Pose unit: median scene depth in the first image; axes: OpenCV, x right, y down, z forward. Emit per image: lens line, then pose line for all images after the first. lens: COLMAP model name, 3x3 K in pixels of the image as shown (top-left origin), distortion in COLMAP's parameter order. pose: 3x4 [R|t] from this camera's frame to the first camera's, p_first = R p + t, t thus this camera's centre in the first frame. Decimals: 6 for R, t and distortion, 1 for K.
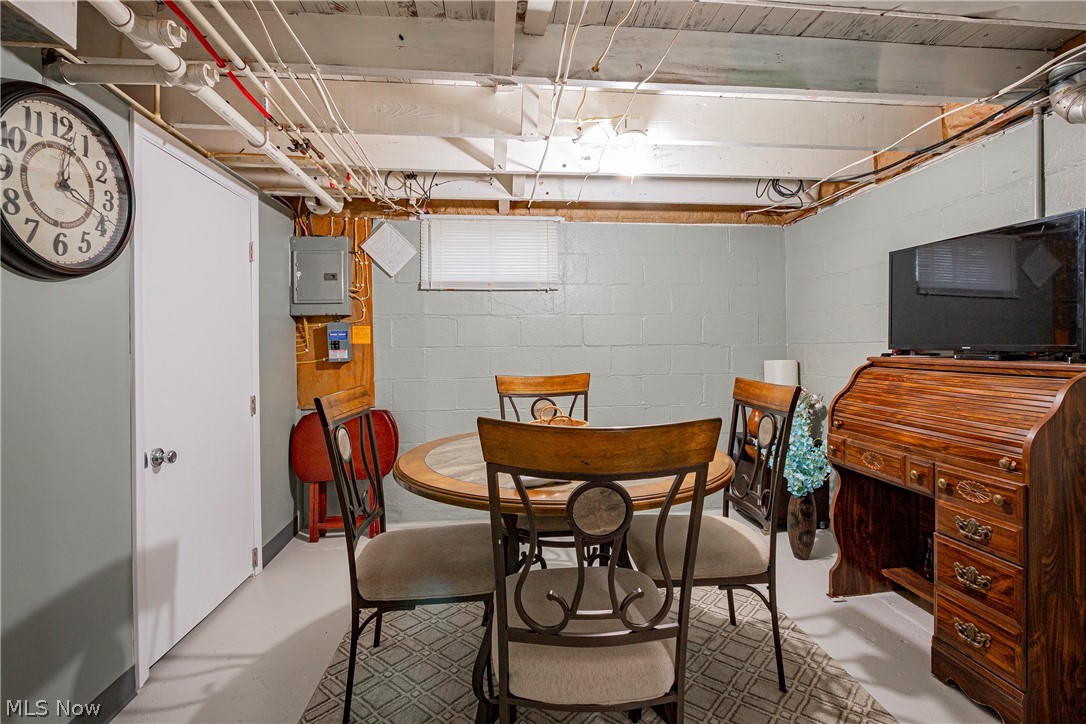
lens RADIAL K [[496.6, 0, 544.7], [0, 496.6, 351.8], [0, 0, 1]] dist [-0.011404, -0.000091]
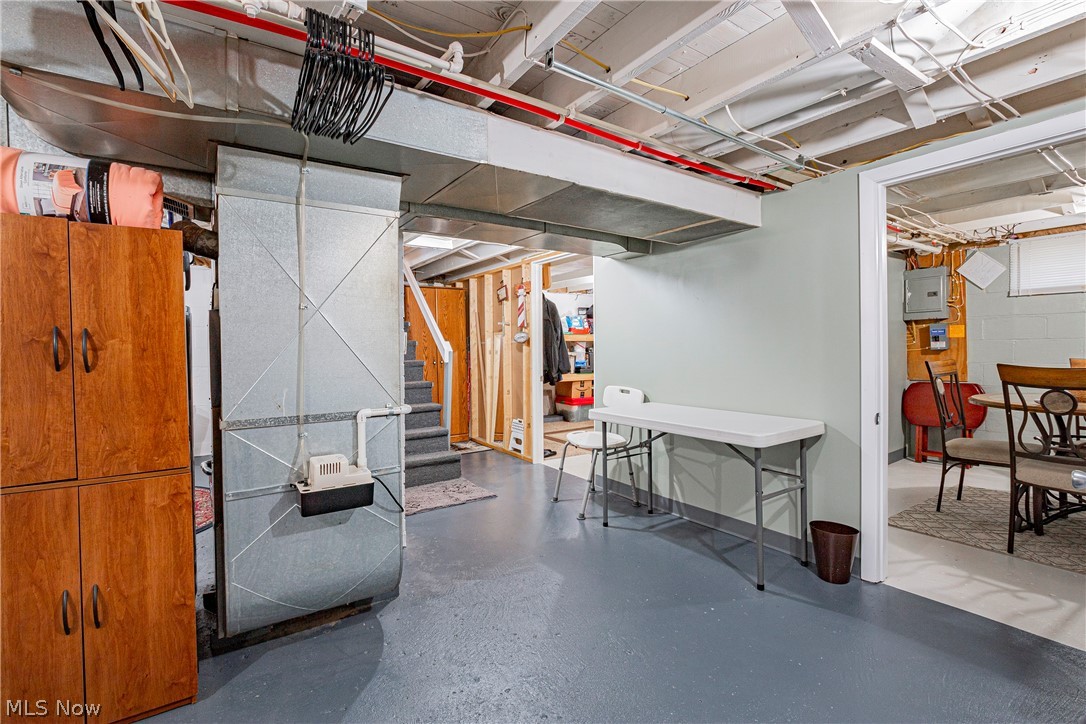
lens RADIAL K [[496.6, 0, 544.7], [0, 496.6, 351.8], [0, 0, 1]] dist [-0.011404, -0.000091]
pose [[0.480404, 0.008825, -0.877003, 0.328806], [-0.002242, 0.999958, 0.008834, 0.016549], [0.877044, -0.002277, 0.480404, -0.780464]]
